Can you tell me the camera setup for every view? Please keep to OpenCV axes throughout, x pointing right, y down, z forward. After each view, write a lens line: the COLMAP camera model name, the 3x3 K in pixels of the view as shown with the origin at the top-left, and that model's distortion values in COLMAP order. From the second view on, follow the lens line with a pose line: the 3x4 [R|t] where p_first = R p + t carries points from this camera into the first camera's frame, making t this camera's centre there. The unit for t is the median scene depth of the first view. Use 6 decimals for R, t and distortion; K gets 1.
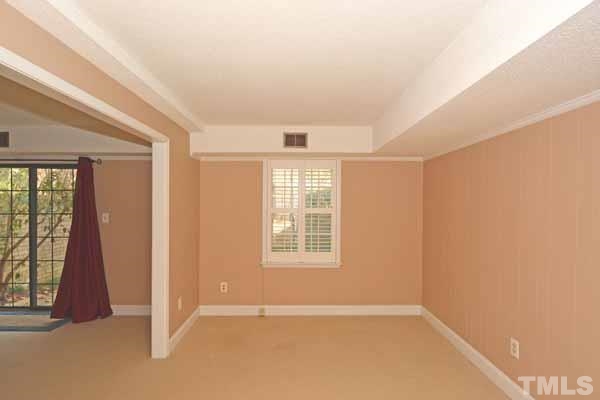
lens RADIAL K [[298.0, 0, 300.0], [0, 298.0, 200.0], [0, 0, 1]] dist [-0.004458, -0.000424]
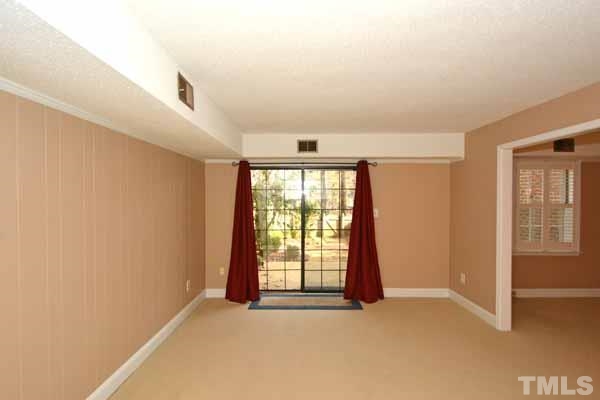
lens RADIAL K [[256.1, 0, 300.0], [0, 256.1, 200.0], [0, 0, 1]] dist [-0.008829, -0.000236]
pose [[0.999527, -0.003650, -0.030526, -0.817652], [0.003925, 0.999952, 0.008966, -0.000736], [0.030492, -0.009082, 0.999494, -0.003498]]
